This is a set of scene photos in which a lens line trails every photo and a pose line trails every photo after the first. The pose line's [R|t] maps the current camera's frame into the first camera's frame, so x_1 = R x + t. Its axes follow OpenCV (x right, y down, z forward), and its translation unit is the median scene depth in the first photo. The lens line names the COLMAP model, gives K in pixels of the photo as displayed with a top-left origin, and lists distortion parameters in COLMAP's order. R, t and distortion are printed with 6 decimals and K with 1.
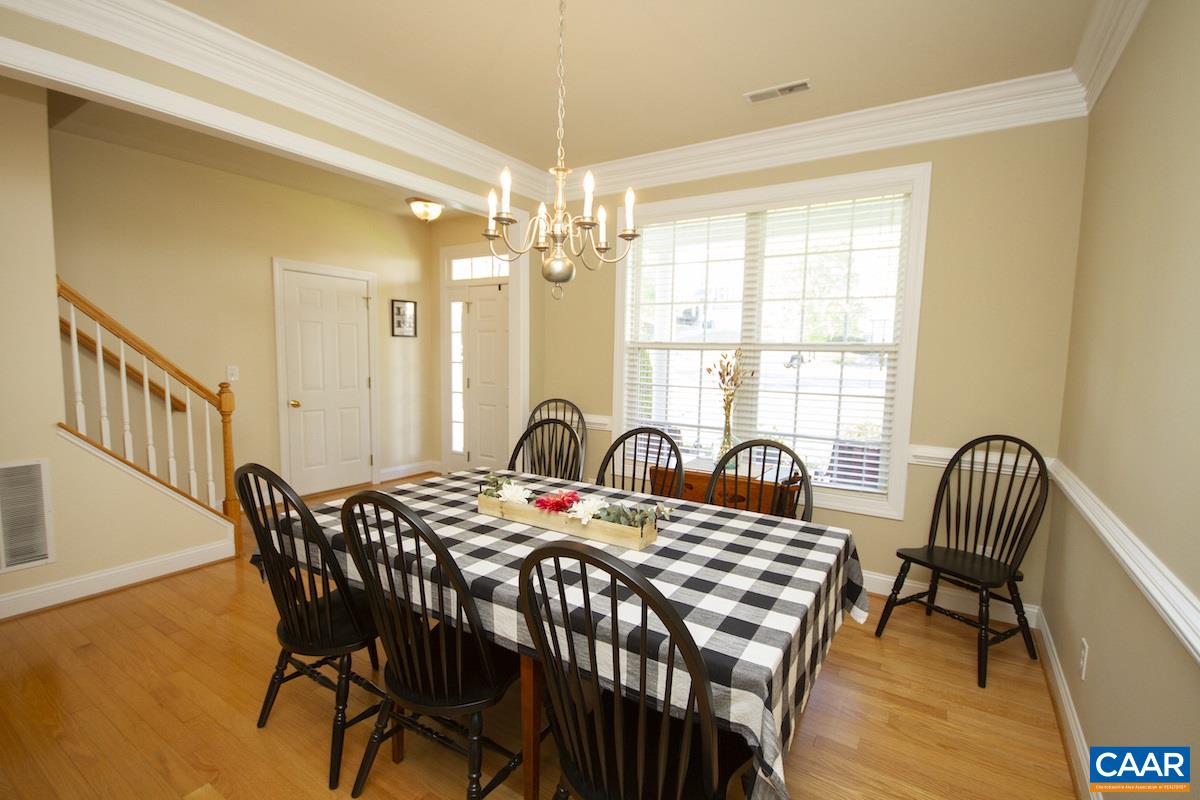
lens RADIAL K [[550.9, 0, 600.4], [0, 550.9, 403.5], [0, 0, 1]] dist [0.006317, -0.008023]
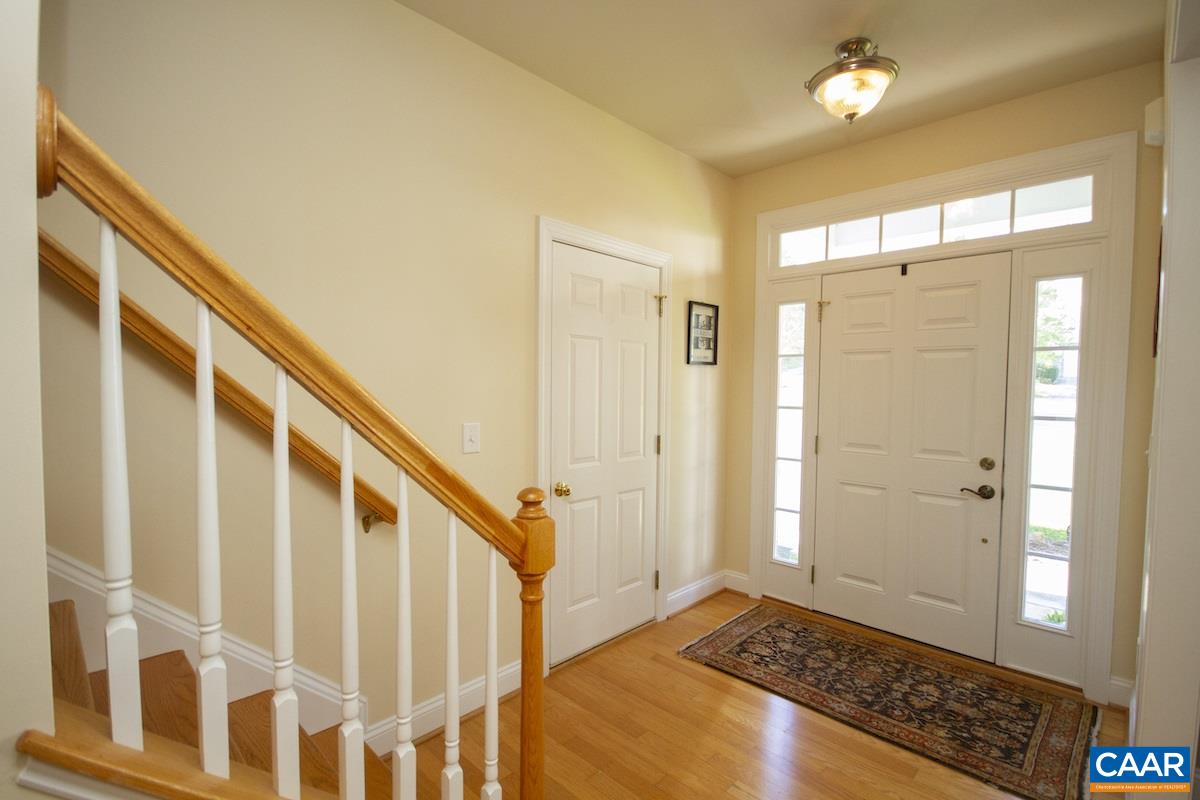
lens RADIAL K [[550.9, 0, 597.7], [0, 550.9, 404.2], [0, 0, 1]] dist [0.006317, -0.008023]
pose [[0.981161, 0.000348, -0.193192, -0.365250], [-0.011114, 0.998444, -0.054644, -0.047050], [0.192872, 0.055761, 0.979638, 0.419735]]
